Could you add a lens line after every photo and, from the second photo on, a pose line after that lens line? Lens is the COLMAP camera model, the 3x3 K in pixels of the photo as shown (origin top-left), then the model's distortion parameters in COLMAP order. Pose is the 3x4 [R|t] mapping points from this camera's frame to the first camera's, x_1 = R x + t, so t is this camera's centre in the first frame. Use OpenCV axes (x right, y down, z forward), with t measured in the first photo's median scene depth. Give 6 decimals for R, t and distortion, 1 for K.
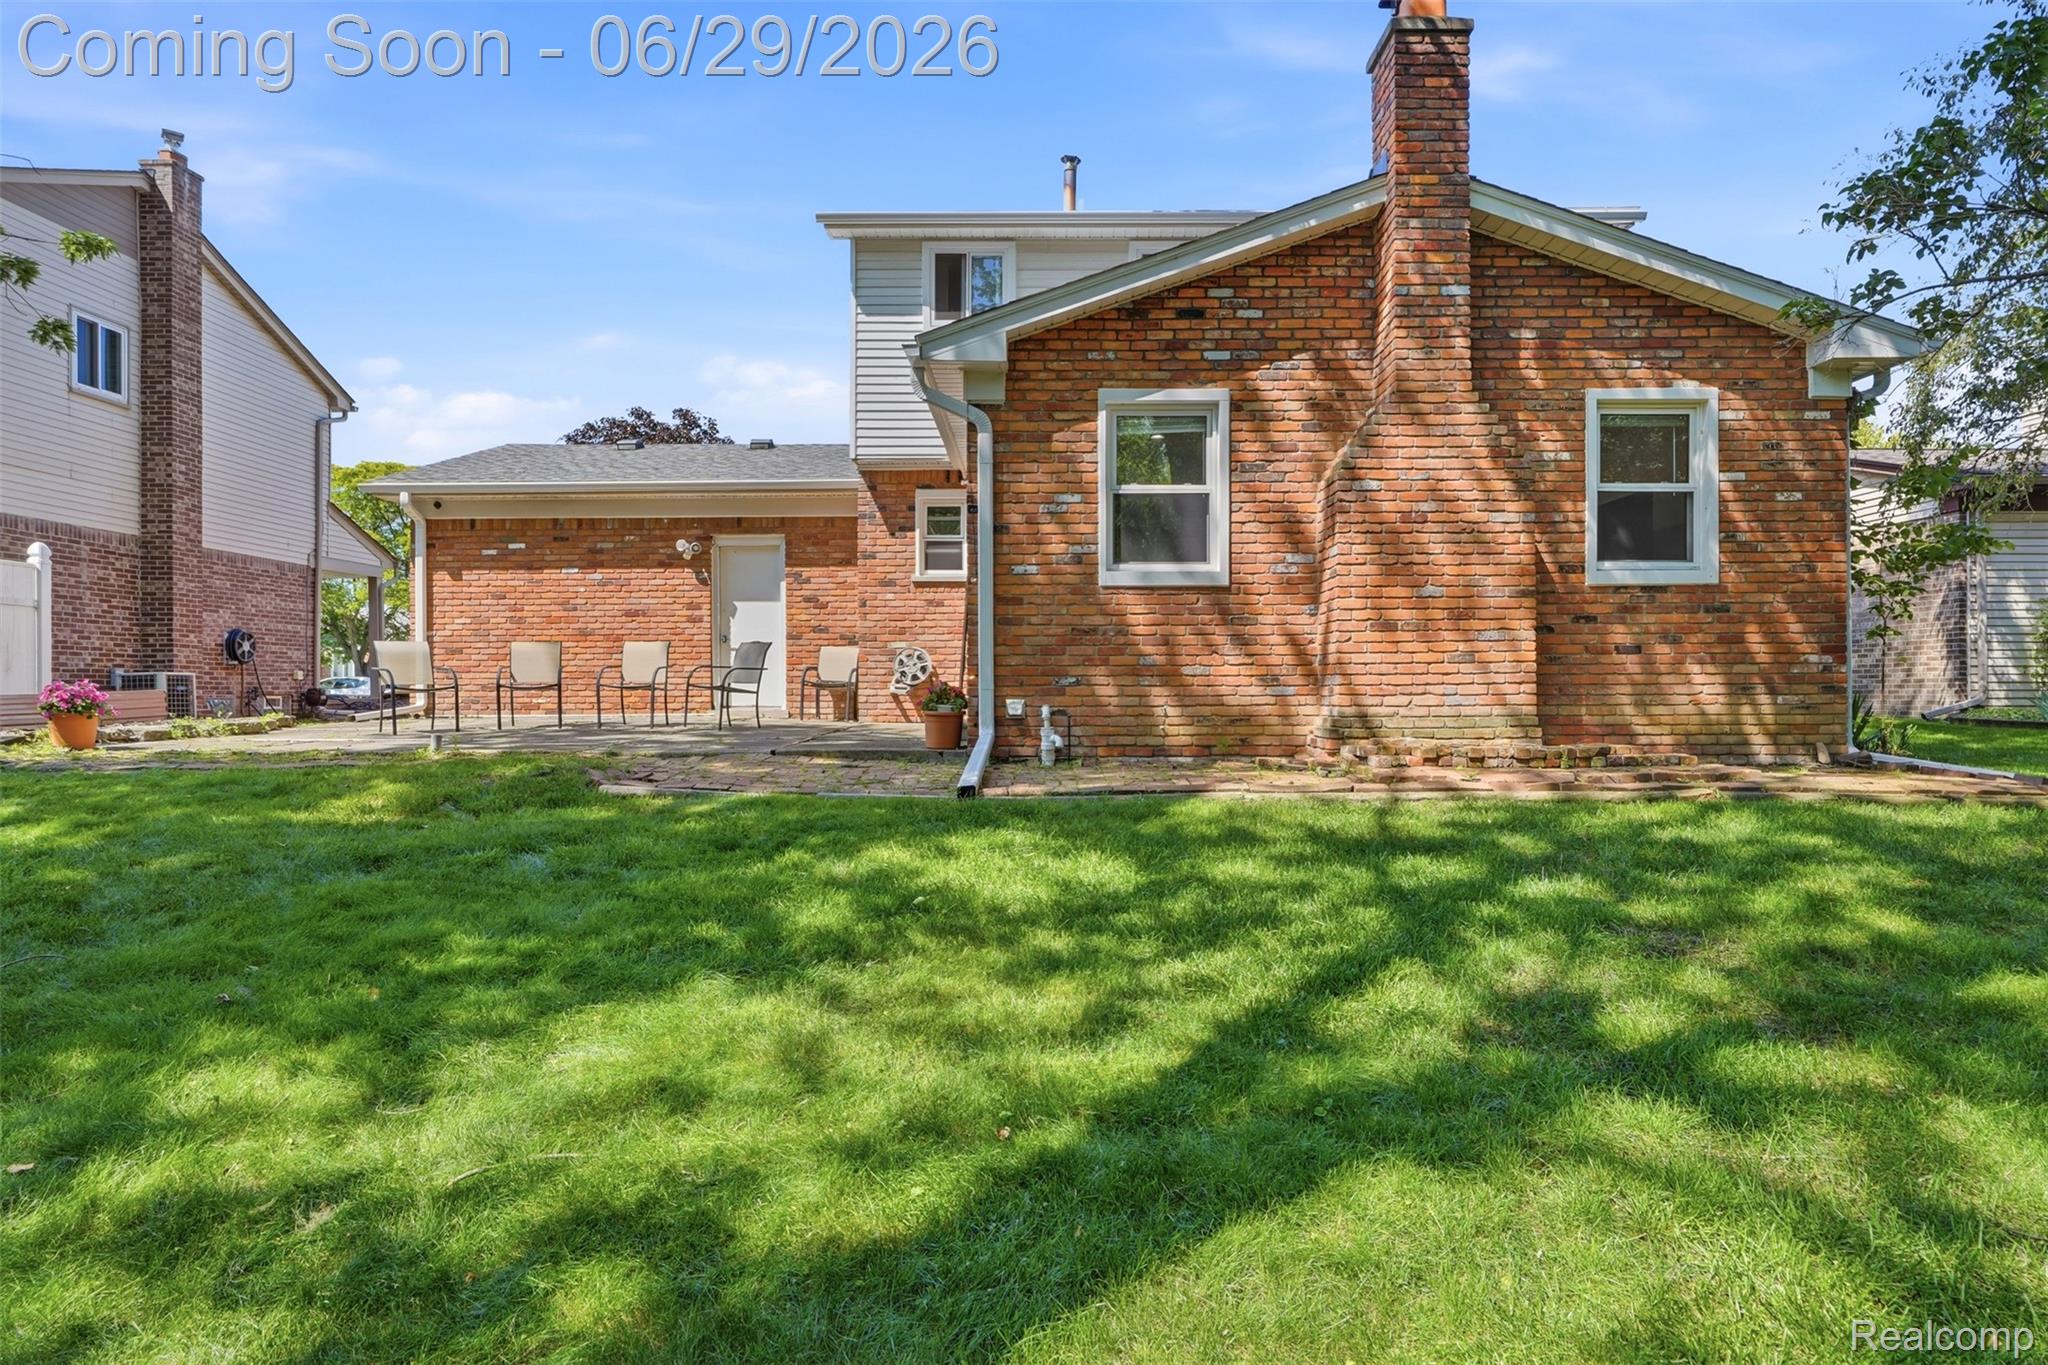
lens RADIAL K [[1144.8, 0, 1017.4], [0, 1144.8, 685.6], [0, 0, 1]] dist [0.002784, 0.002056]
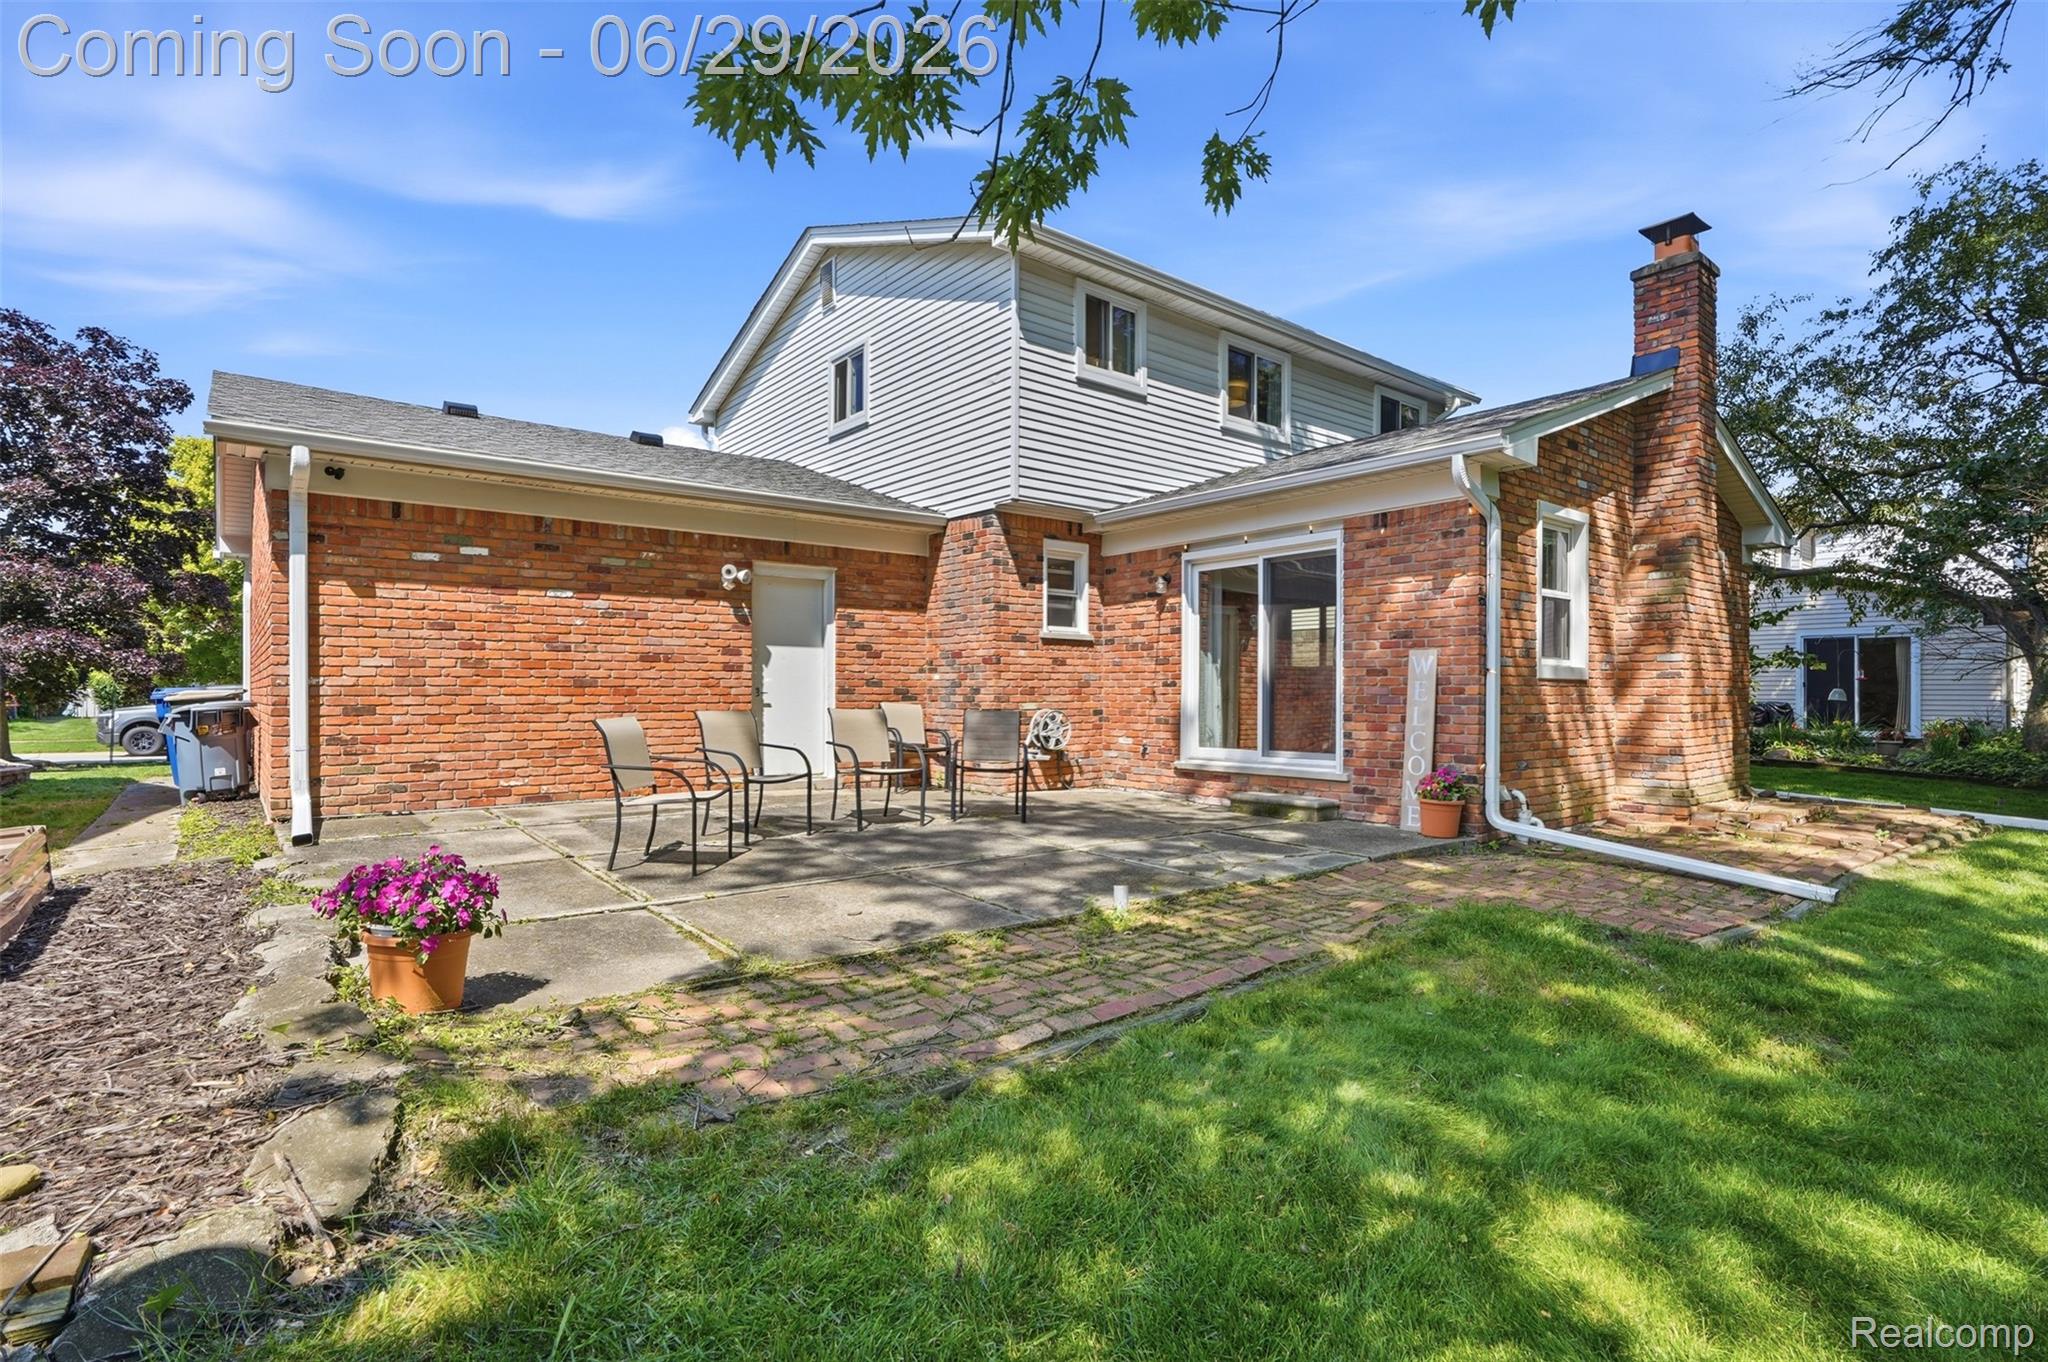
lens RADIAL K [[998.6, 0, 1033.3], [0, 998.6, 689.1], [0, 0, 1]] dist [-0.005467, -0.001209]
pose [[0.766710, 0.006941, 0.641956, -0.558902], [-0.007023, 0.999972, -0.002423, -0.043047], [-0.641955, -0.002651, 0.766738, 0.349946]]
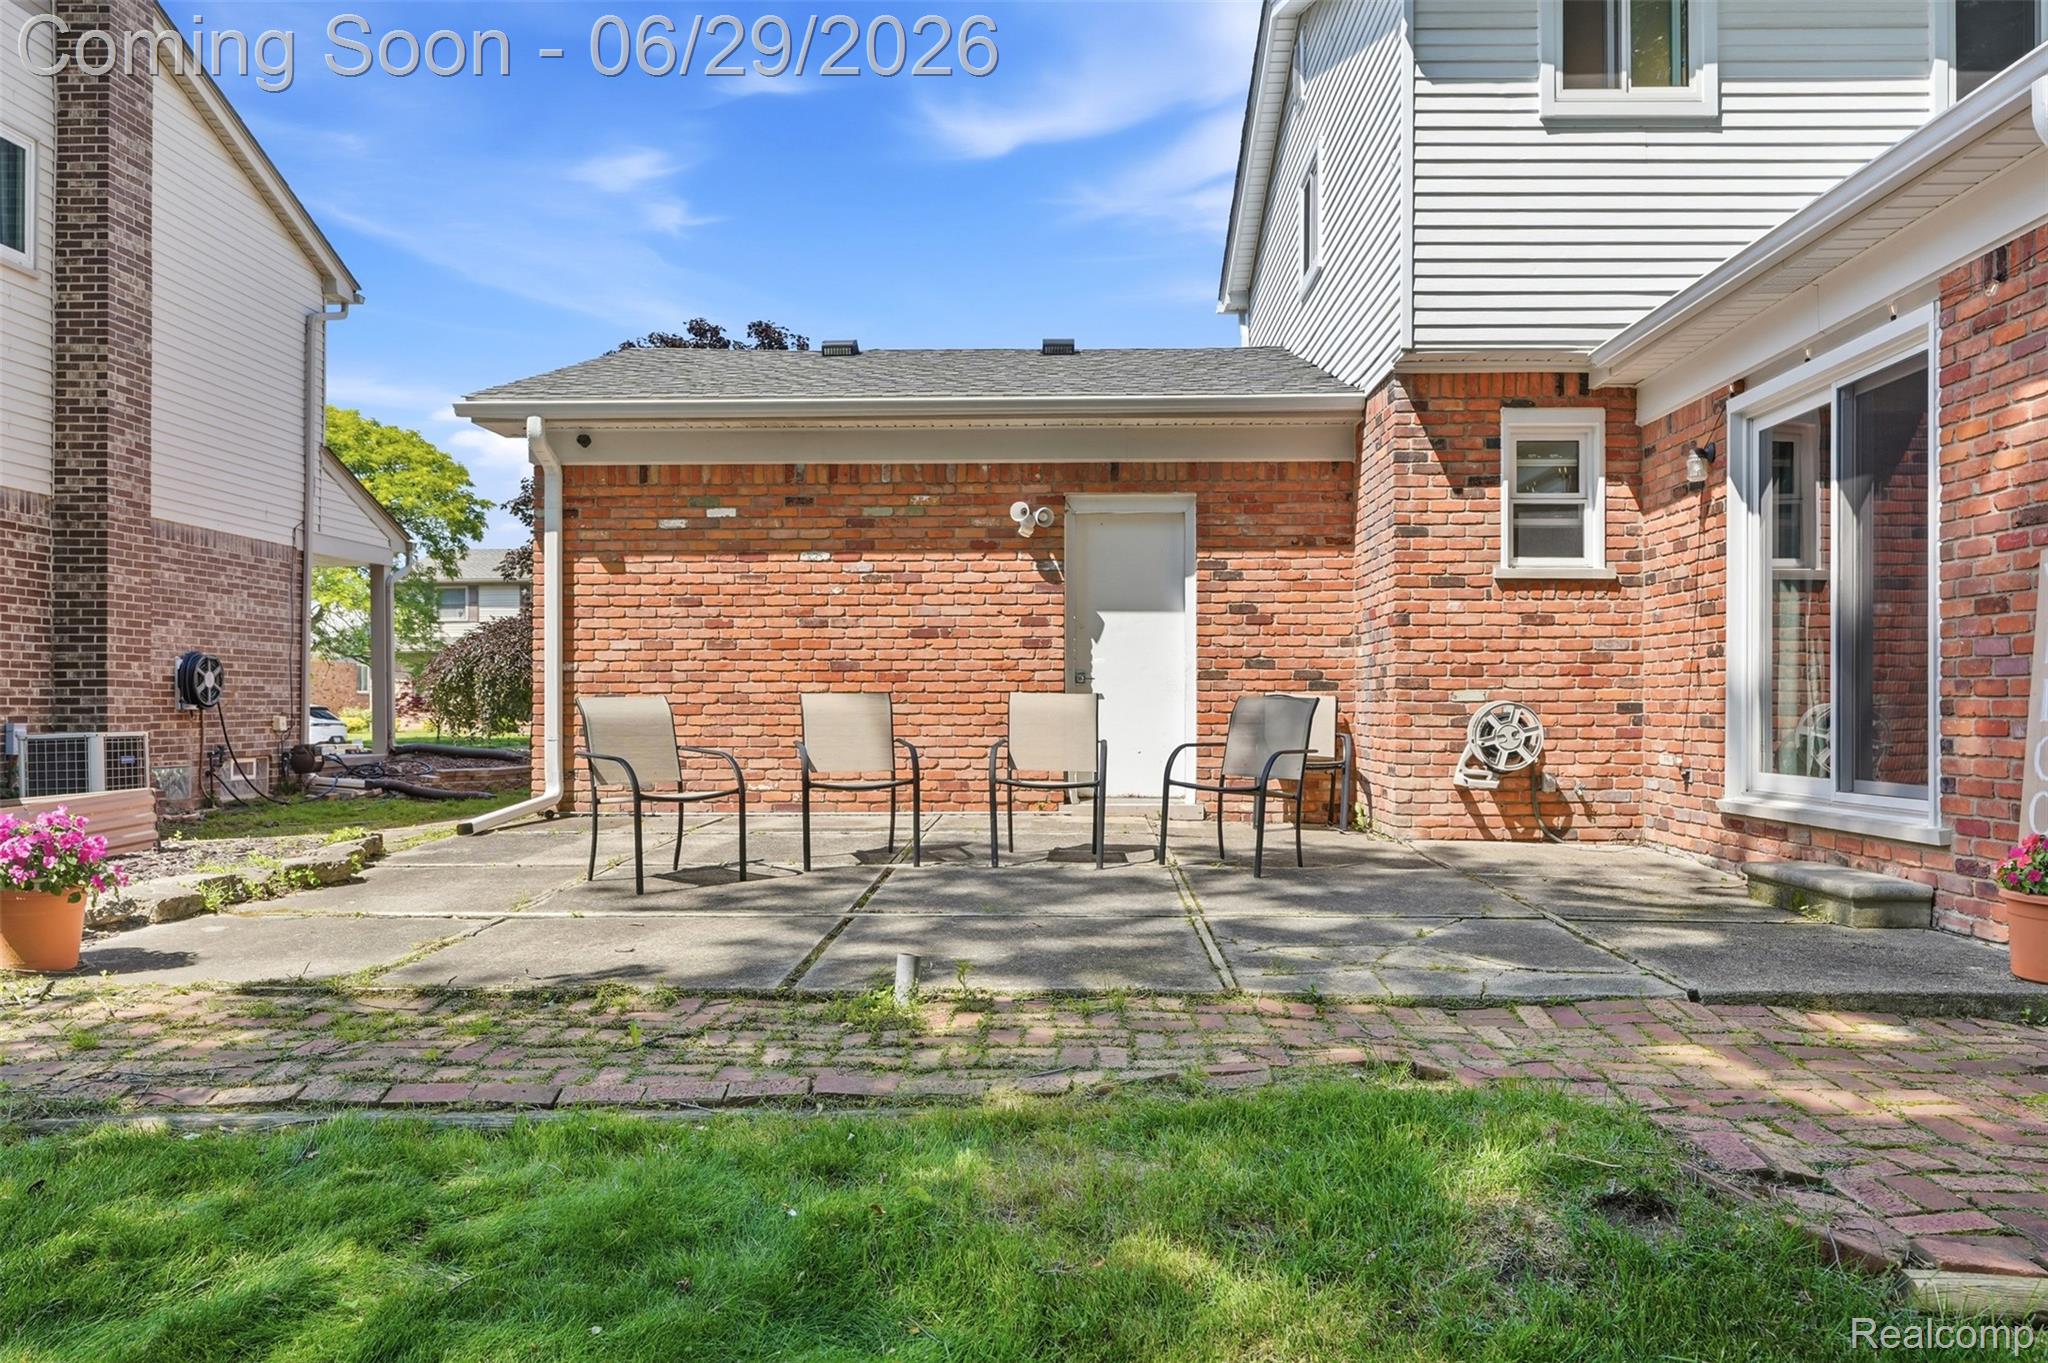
lens RADIAL K [[1455.6, 0, 1036.1], [0, 1455.6, 694.4], [0, 0, 1]] dist [-0.003471, 0.003025]
pose [[0.999941, 0.002939, -0.010435, -0.273838], [-0.002982, 0.999987, -0.004100, -0.029871], [0.010423, 0.004131, 0.999937, 0.283123]]
